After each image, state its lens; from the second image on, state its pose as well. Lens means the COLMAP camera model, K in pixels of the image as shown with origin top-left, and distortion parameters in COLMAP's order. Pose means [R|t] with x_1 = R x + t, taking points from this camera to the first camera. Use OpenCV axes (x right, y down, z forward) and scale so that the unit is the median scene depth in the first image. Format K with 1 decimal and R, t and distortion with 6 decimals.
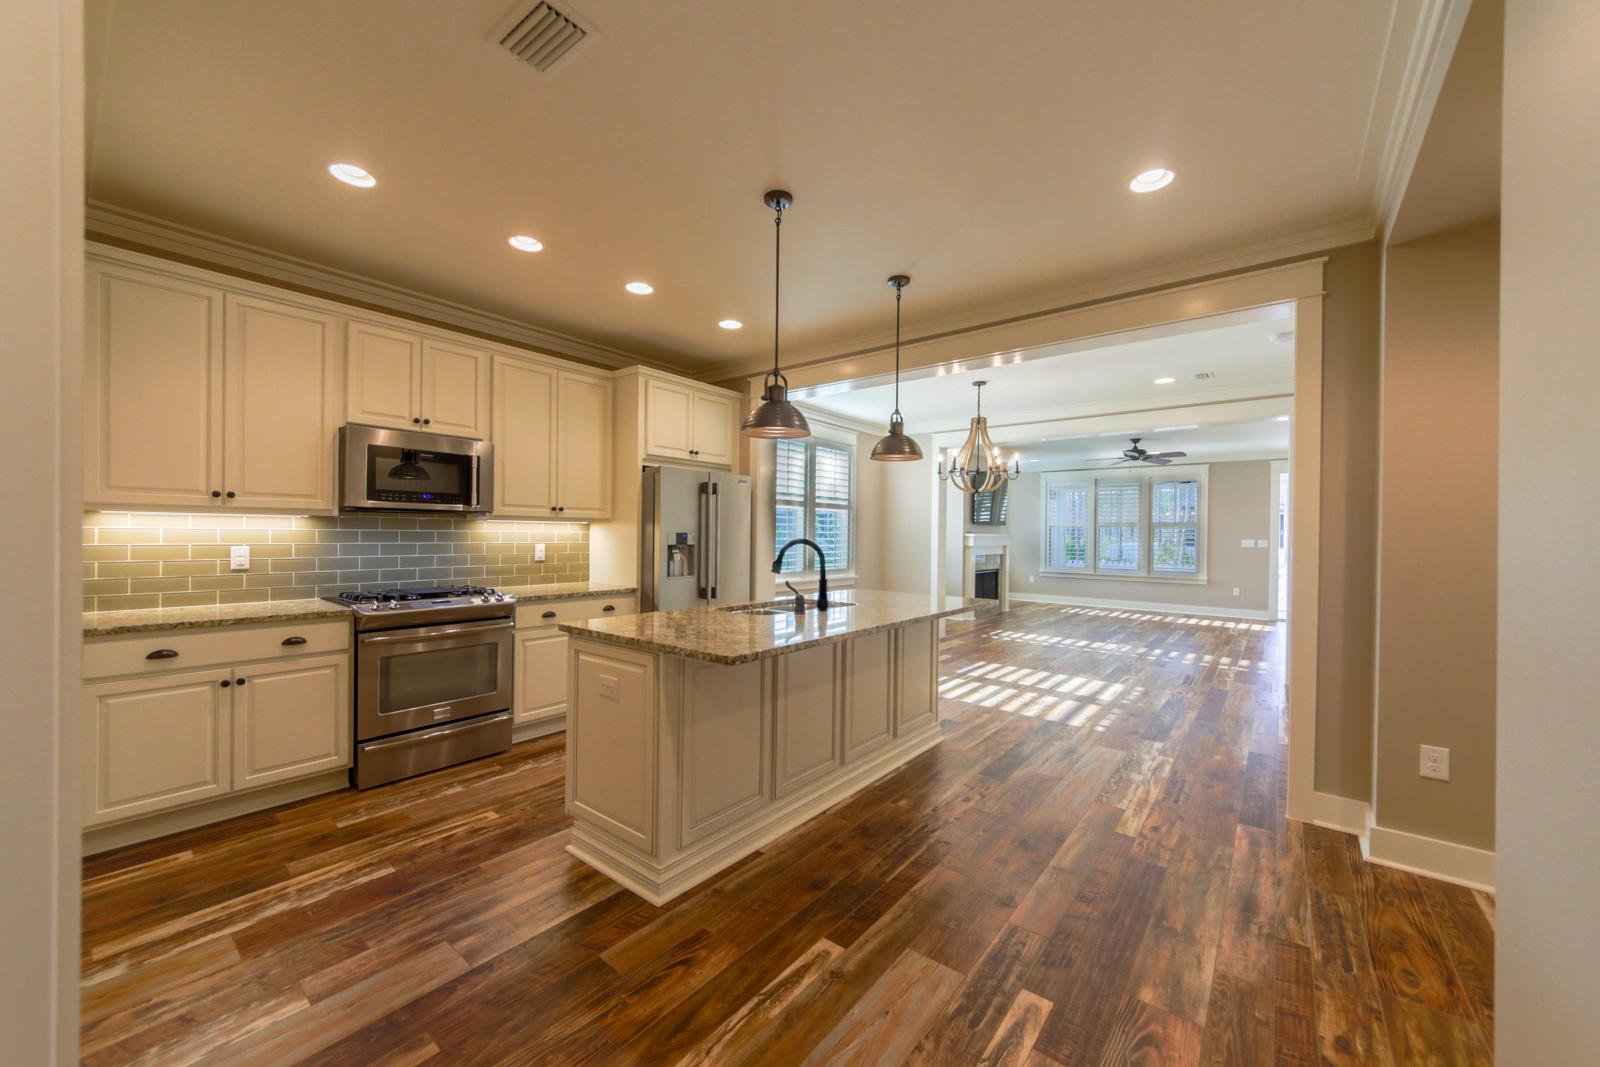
lens RADIAL K [[602.0, 0, 793.3], [0, 602.0, 536.1], [0, 0, 1]] dist [0.000192, 0.000407]
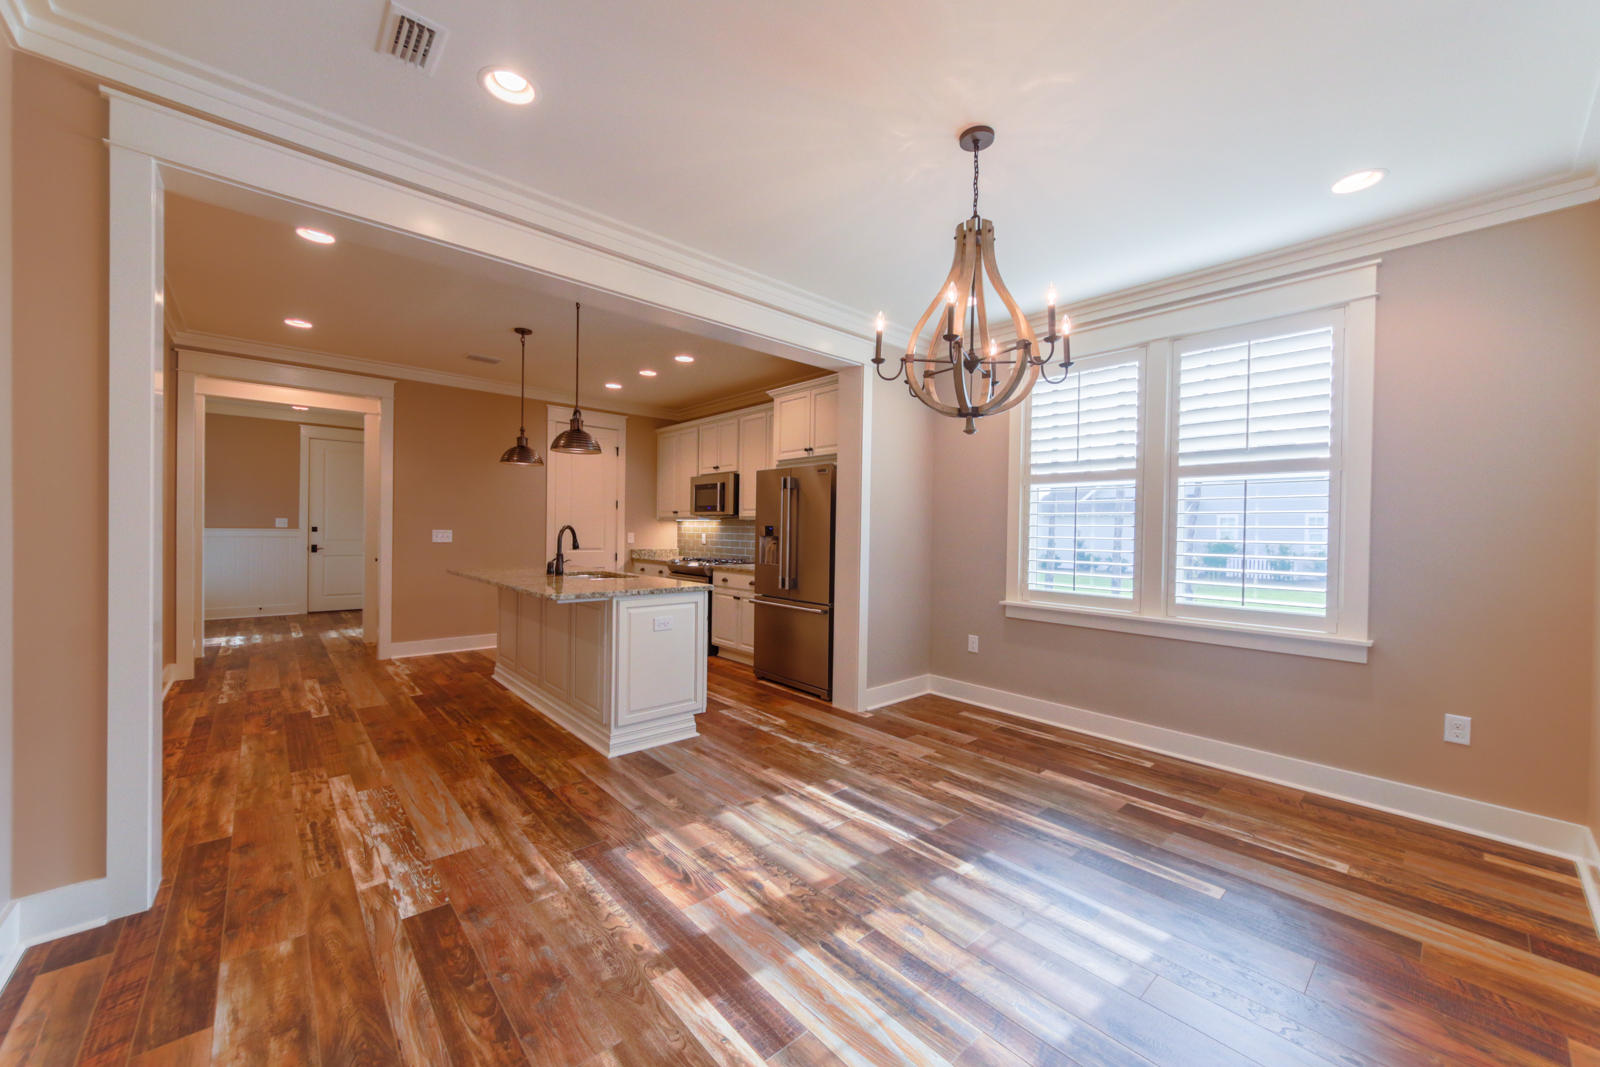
lens RADIAL K [[602.0, 0, 793.3], [0, 602.0, 536.1], [0, 0, 1]] dist [0.000192, 0.000407]
pose [[-0.165828, -0.004501, -0.986144, 1.282786], [-0.022822, 0.999739, -0.000725, 0.018801], [0.985891, 0.022385, -0.165888, 1.694348]]
